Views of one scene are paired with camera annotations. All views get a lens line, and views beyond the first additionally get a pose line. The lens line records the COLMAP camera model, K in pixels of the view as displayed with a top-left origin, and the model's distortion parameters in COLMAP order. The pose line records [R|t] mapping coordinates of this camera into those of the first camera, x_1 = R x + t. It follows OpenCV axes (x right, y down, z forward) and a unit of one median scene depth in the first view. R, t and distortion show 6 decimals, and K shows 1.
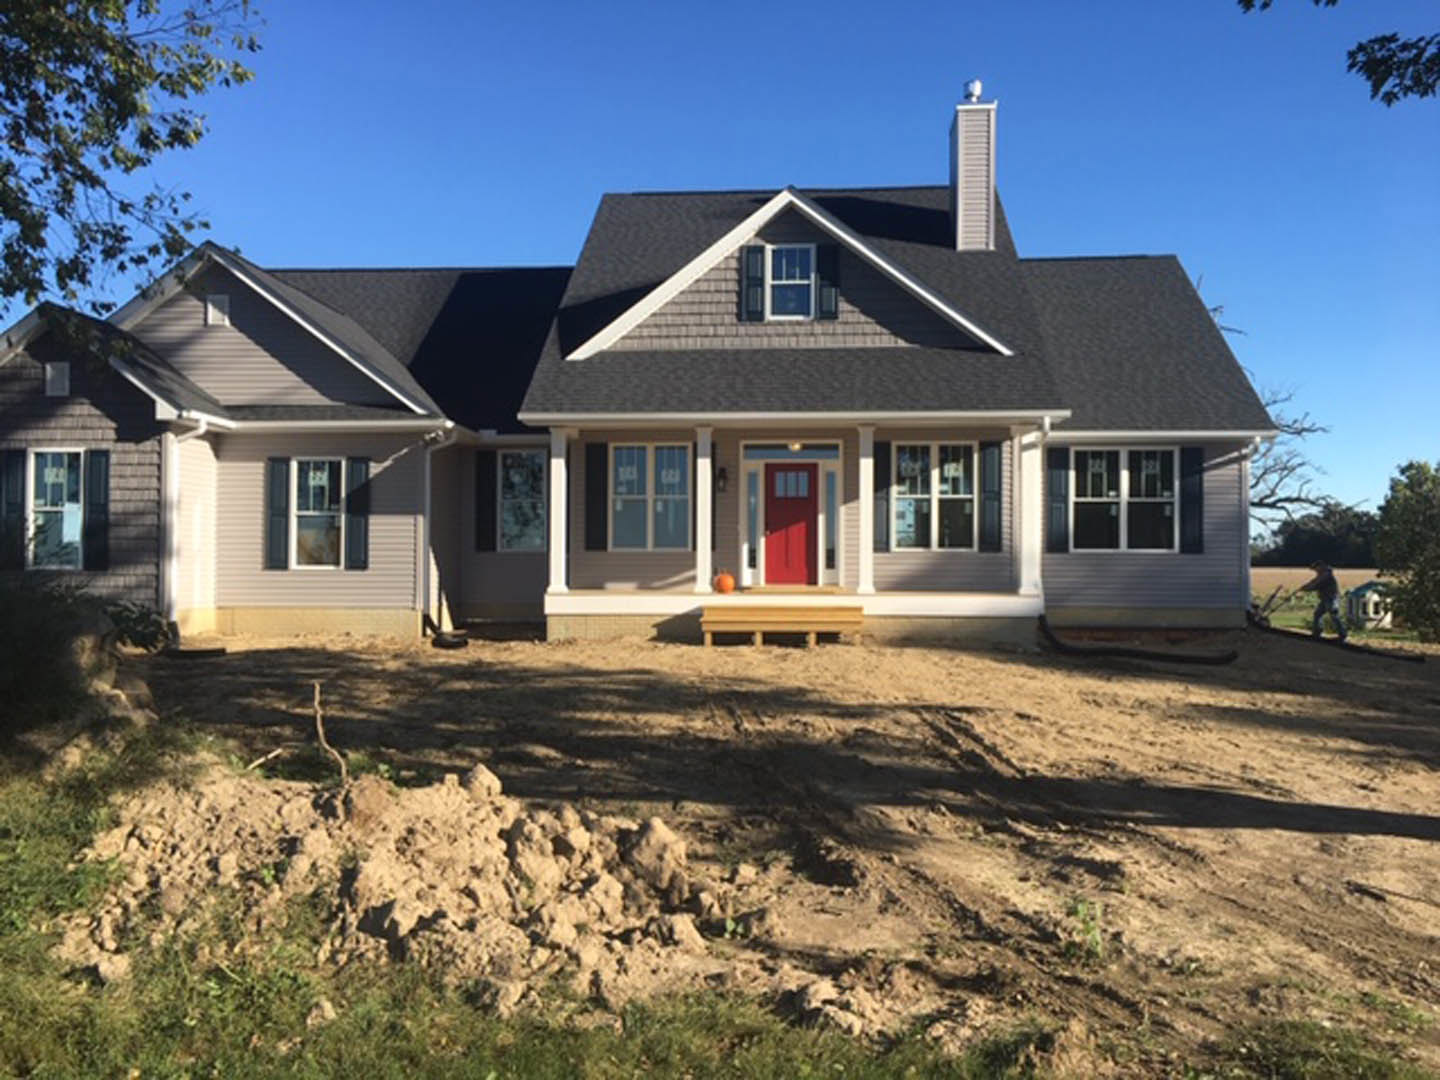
lens RADIAL K [[1218.4, 0, 726.7], [0, 1218.4, 538.3], [0, 0, 1]] dist [0.037156, -0.013335]
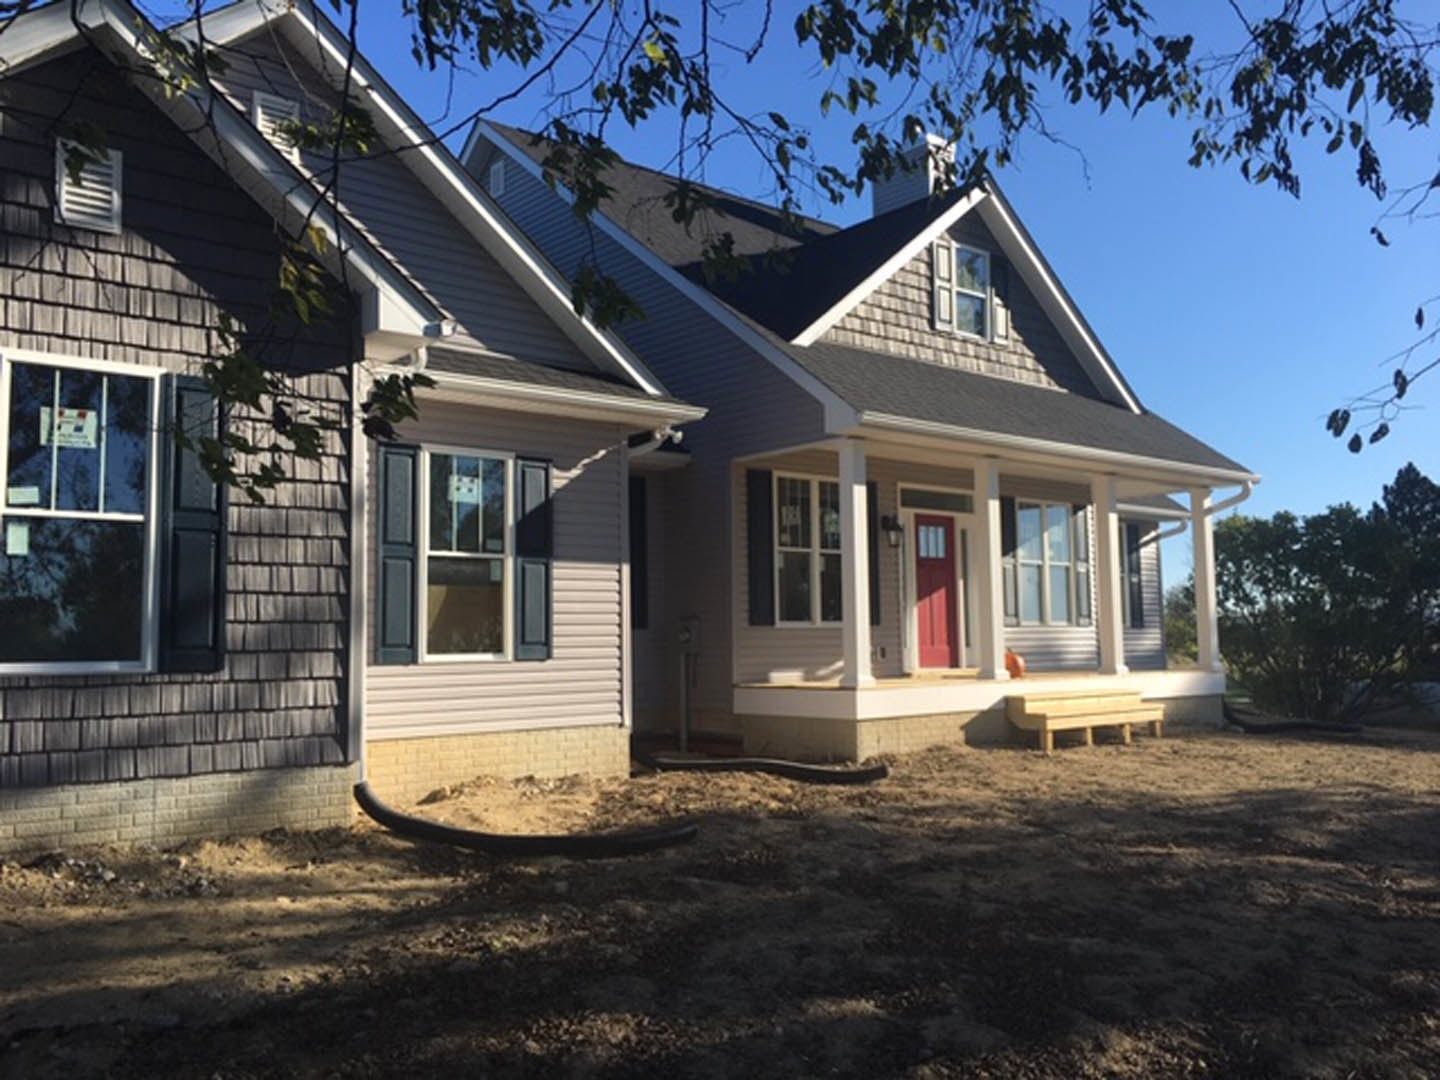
lens RADIAL K [[1218.4, 0, 721.8], [0, 1218.4, 546.5], [0, 0, 1]] dist [0.037156, -0.013335]
pose [[0.708881, 0.044129, 0.703946, -0.628526], [-0.000379, 0.998065, -0.062185, 0.008965], [-0.705328, 0.043815, 0.707526, 0.550143]]
